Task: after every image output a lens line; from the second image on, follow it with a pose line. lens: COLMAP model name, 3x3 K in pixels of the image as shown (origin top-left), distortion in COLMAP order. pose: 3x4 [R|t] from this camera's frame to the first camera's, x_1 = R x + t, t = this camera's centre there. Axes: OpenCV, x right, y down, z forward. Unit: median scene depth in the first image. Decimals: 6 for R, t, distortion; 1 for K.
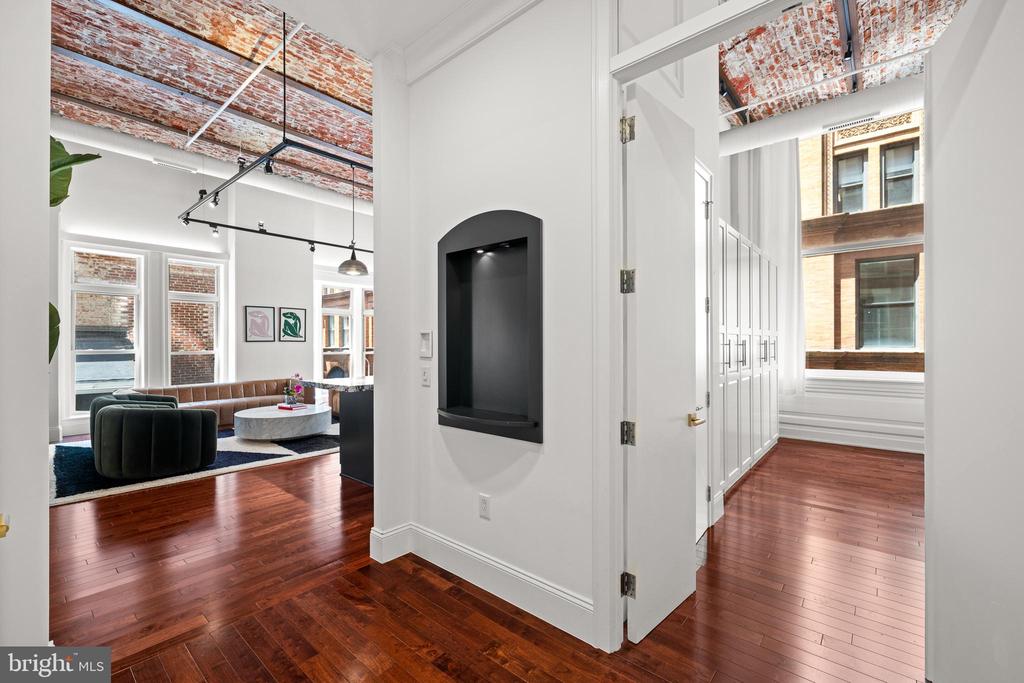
lens RADIAL K [[432.1, 0, 509.7], [0, 432.1, 344.3], [0, 0, 1]] dist [0.001790, -0.000668]
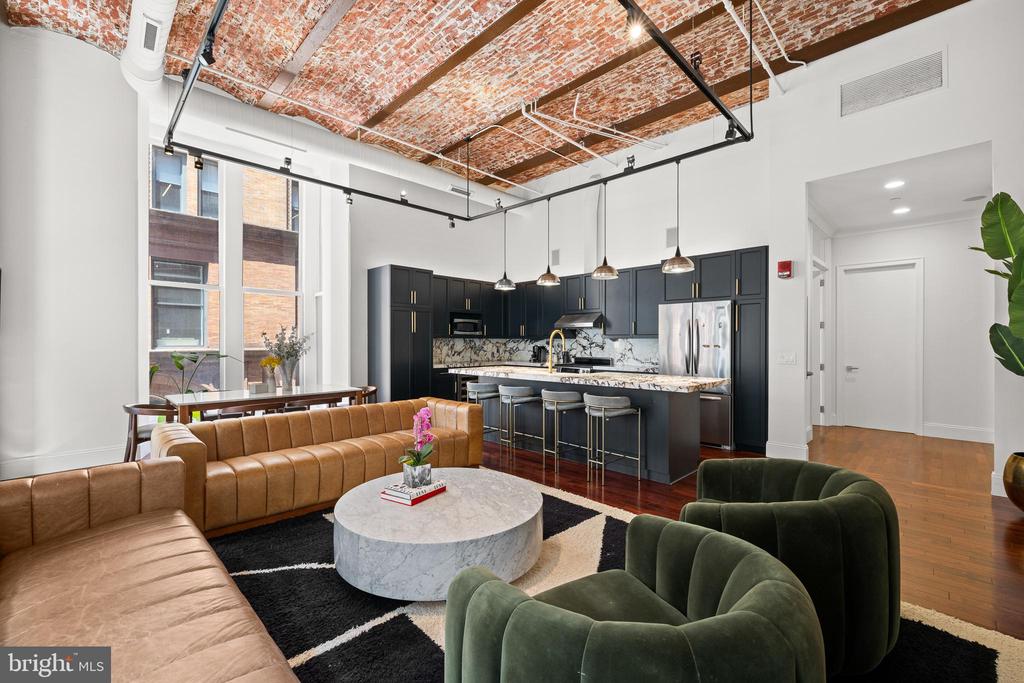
lens RADIAL K [[432.1, 0, 507.5], [0, 432.1, 342.8], [0, 0, 1]] dist [0.001790, -0.000668]
pose [[0.072996, 0.001134, 0.997332, -0.784751], [0.002304, 0.999996, -0.001306, 0.001462], [-0.997330, 0.002393, 0.072993, 0.753821]]
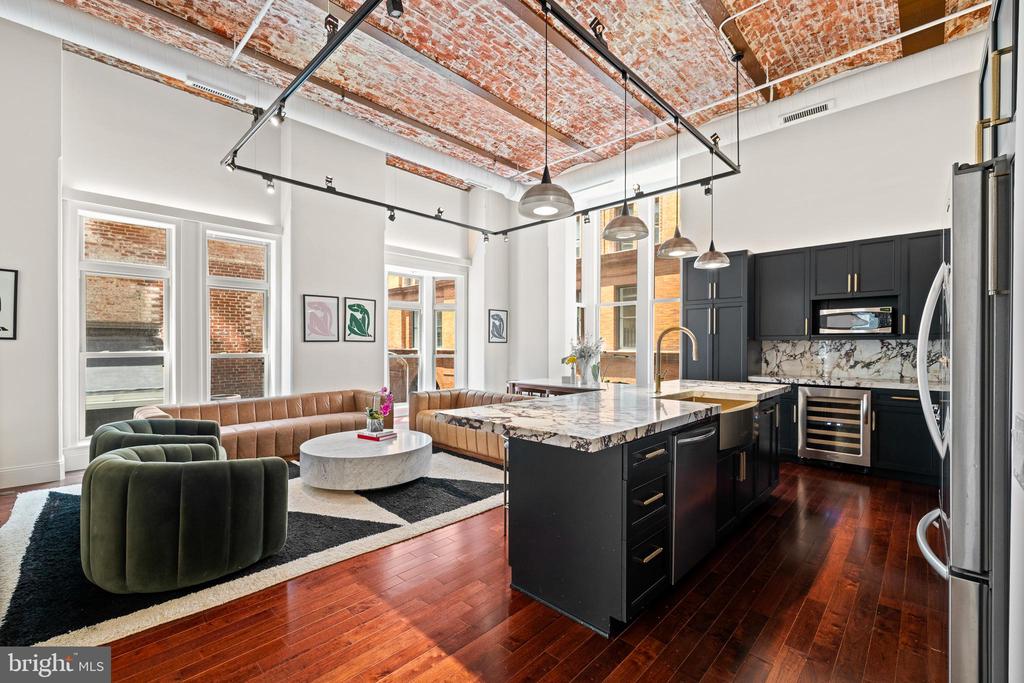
lens RADIAL K [[432.1, 0, 506.2], [0, 432.1, 348.4], [0, 0, 1]] dist [0.001790, -0.000668]
pose [[0.998207, 0.004833, -0.059656, -0.217307], [-0.004516, 0.999975, 0.005450, 0.000156], [0.059681, -0.005171, 0.998204, 0.271778]]
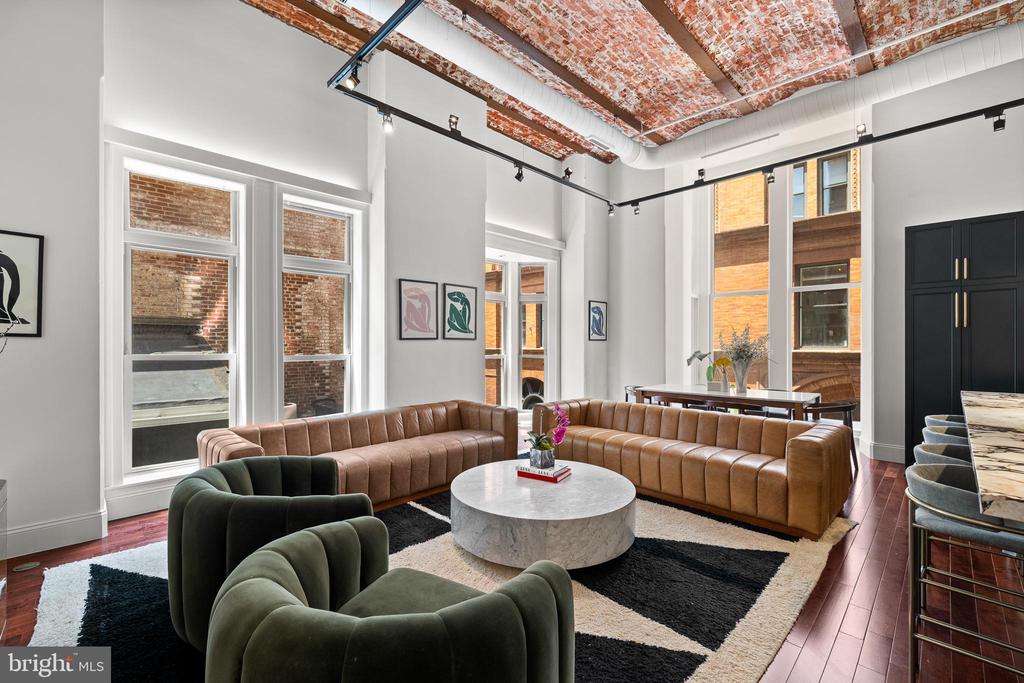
lens RADIAL K [[432.1, 0, 504.8], [0, 432.1, 345.4], [0, 0, 1]] dist [0.001790, -0.000668]
pose [[0.997075, 0.001470, -0.076416, -0.437341], [-0.001283, 0.999996, 0.002497, 0.000488], [0.076419, -0.002392, 0.997073, 0.436371]]
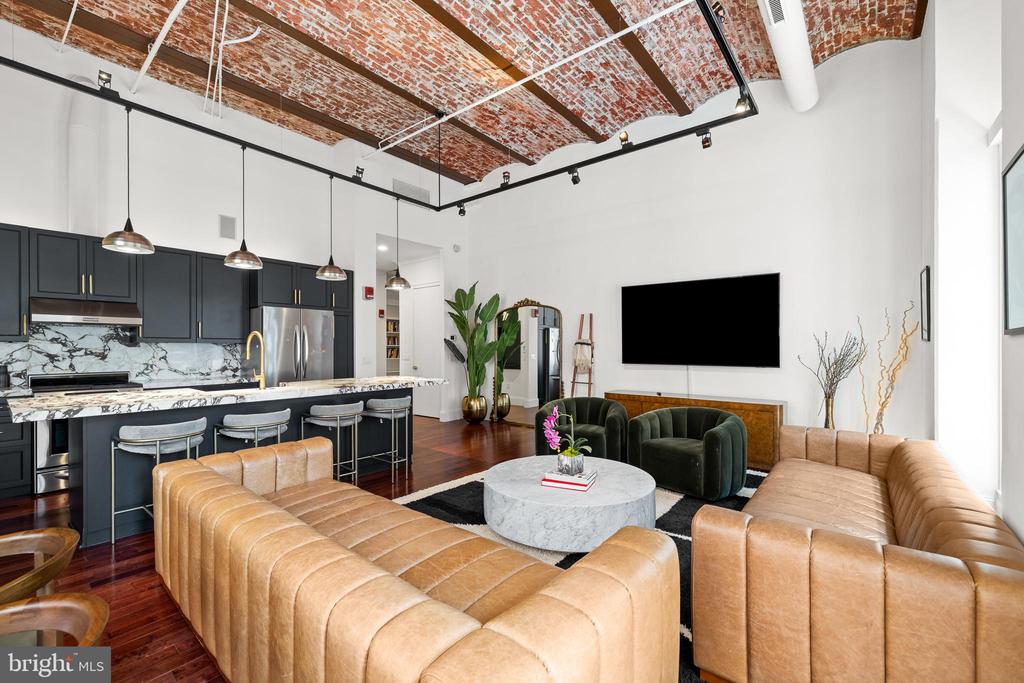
lens RADIAL K [[432.1, 0, 511.7], [0, 432.1, 346.5], [0, 0, 1]] dist [0.001790, -0.000668]
pose [[-0.999235, 0.004990, -0.038793, -0.360330], [0.004986, 0.999988, 0.000219, -0.000201], [0.038793, 0.000025, -0.999247, 1.260737]]
